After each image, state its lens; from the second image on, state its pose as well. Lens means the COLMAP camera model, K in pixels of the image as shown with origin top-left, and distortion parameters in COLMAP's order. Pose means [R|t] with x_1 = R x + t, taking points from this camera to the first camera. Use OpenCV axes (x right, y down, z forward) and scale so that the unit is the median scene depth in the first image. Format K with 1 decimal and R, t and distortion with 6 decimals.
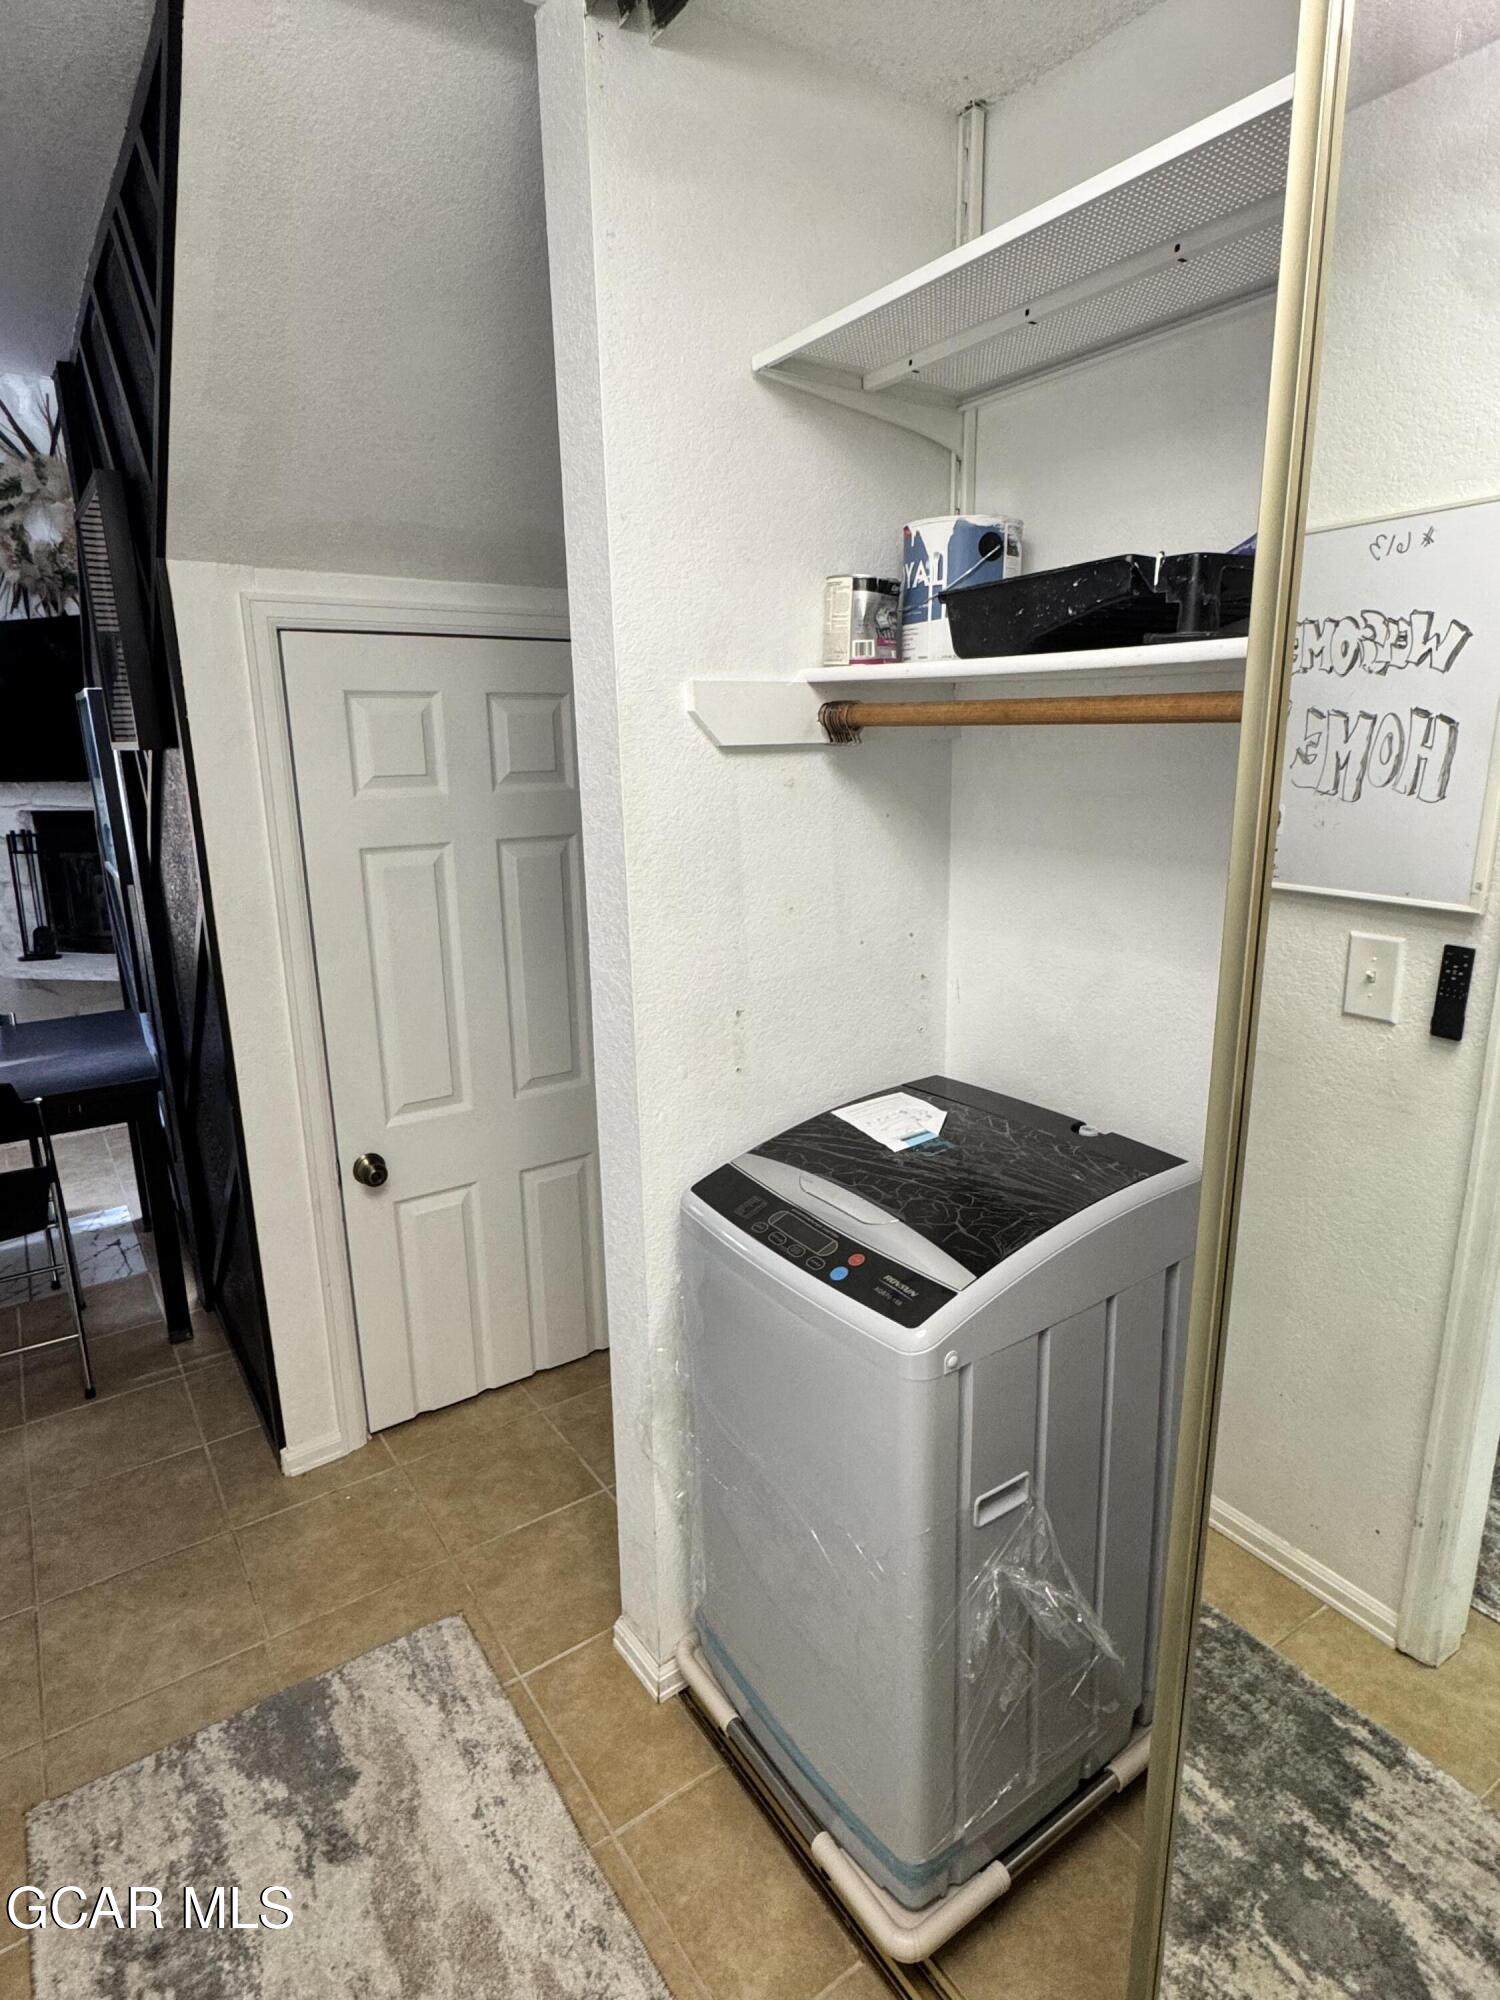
lens RADIAL K [[1077.8, 0, 751.3], [0, 1077.8, 995.1], [0, 0, 1]] dist [-0.005598, 0.001735]
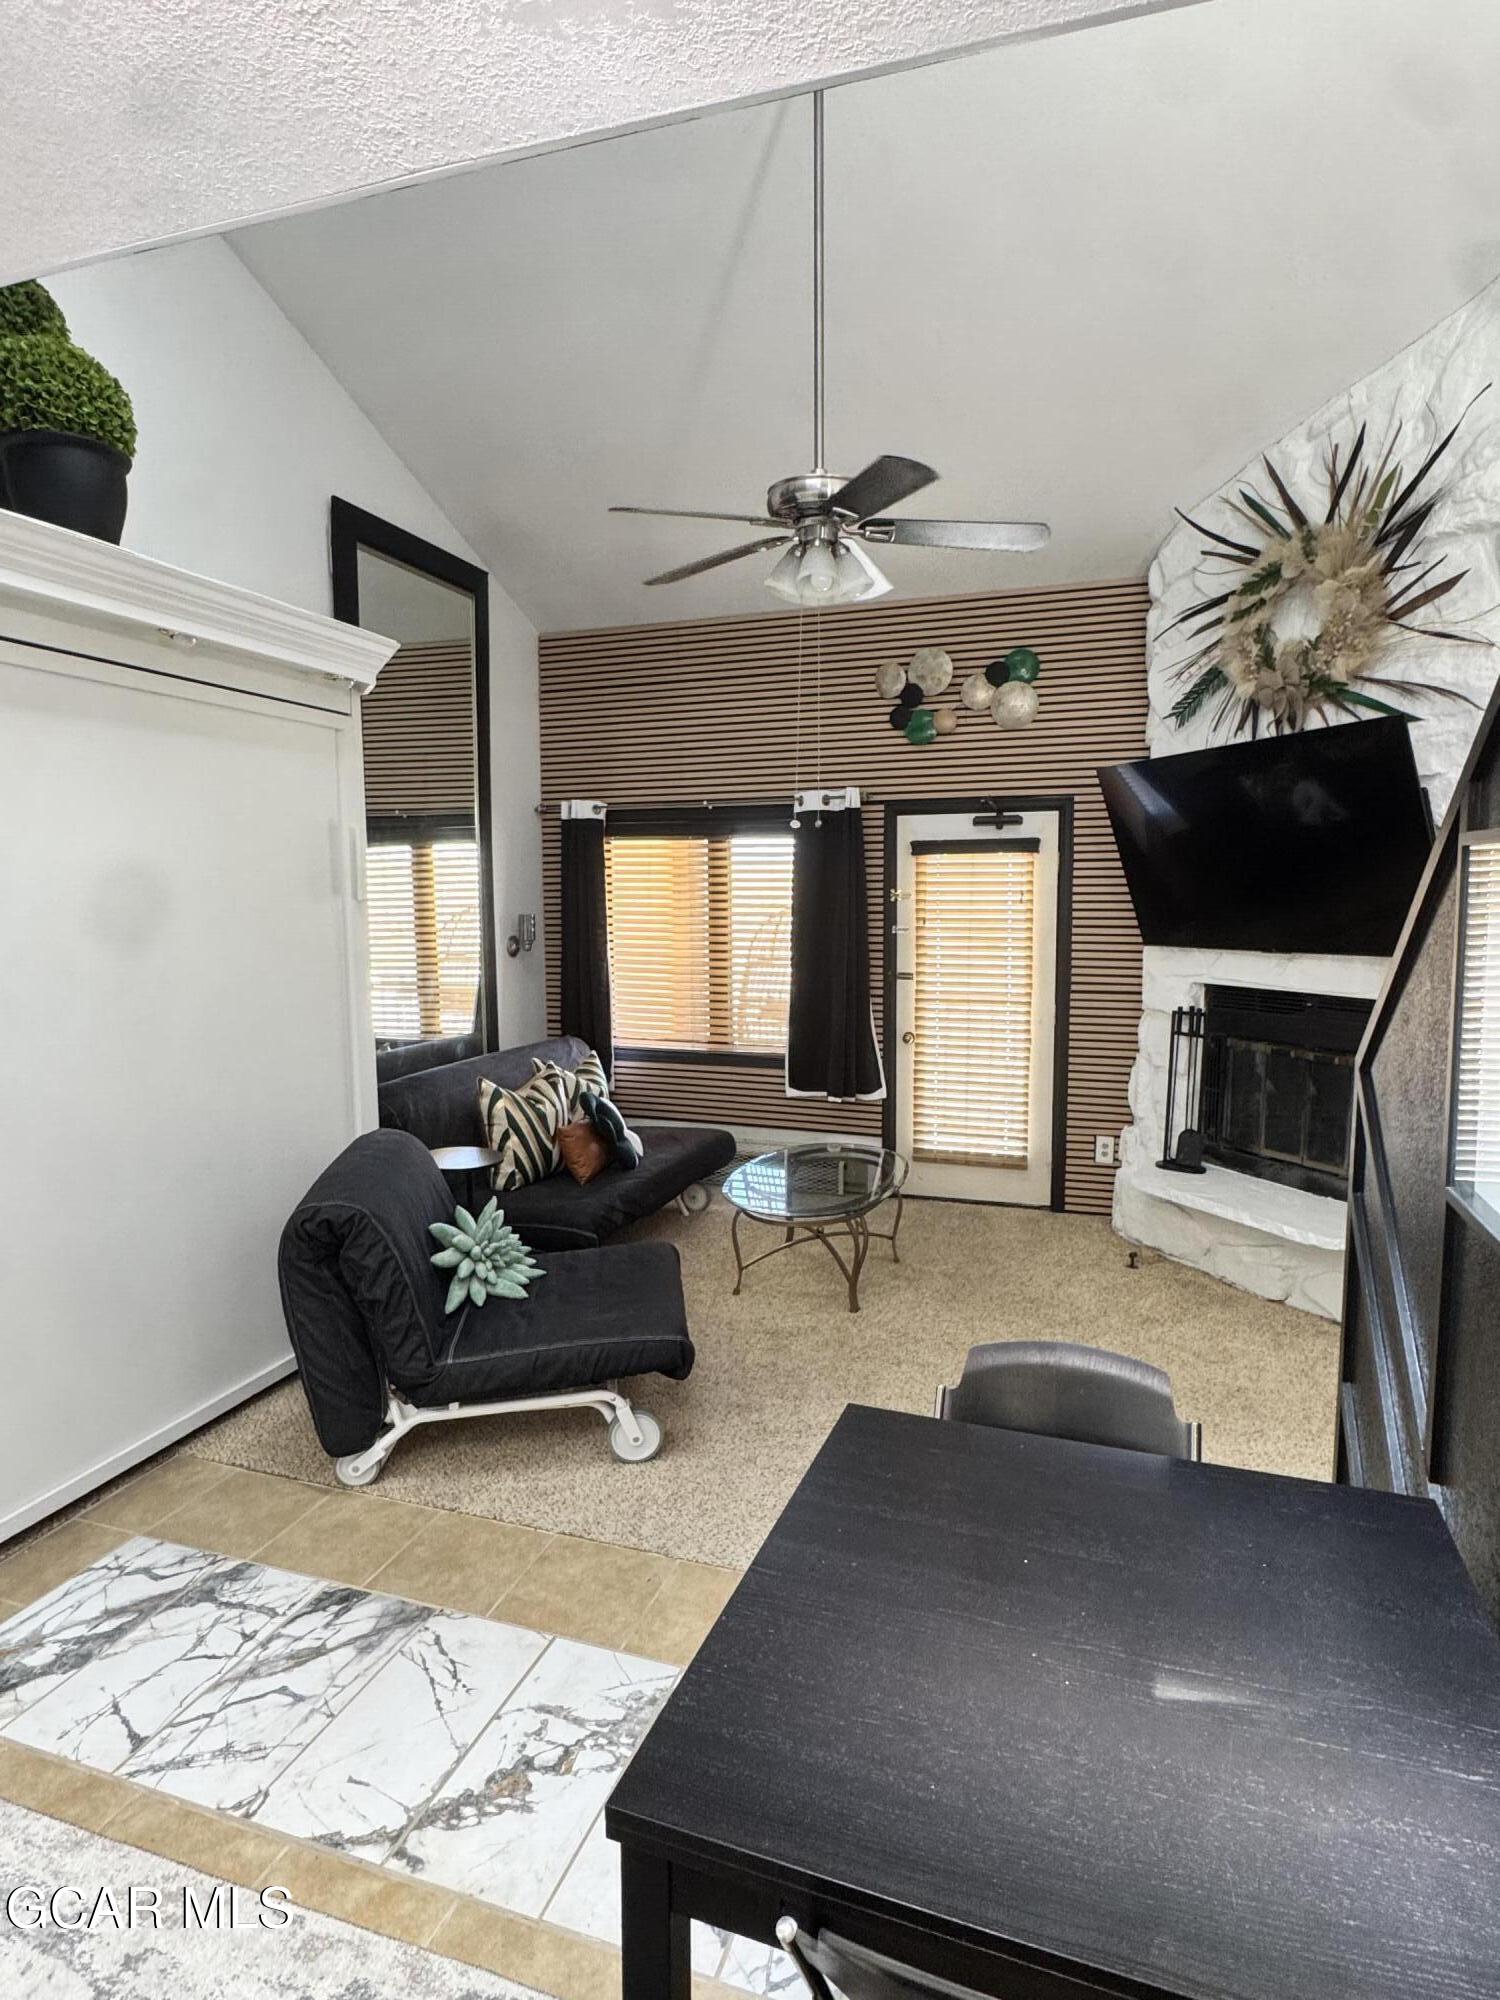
lens RADIAL K [[1077.8, 0, 756.7], [0, 1077.8, 1002.2], [0, 0, 1]] dist [-0.005598, 0.001735]
pose [[0.591776, 0.098622, -0.800046, -0.252227], [-0.193884, 0.980766, -0.022512, -0.082837], [0.782438, 0.168439, 0.599516, 0.295511]]
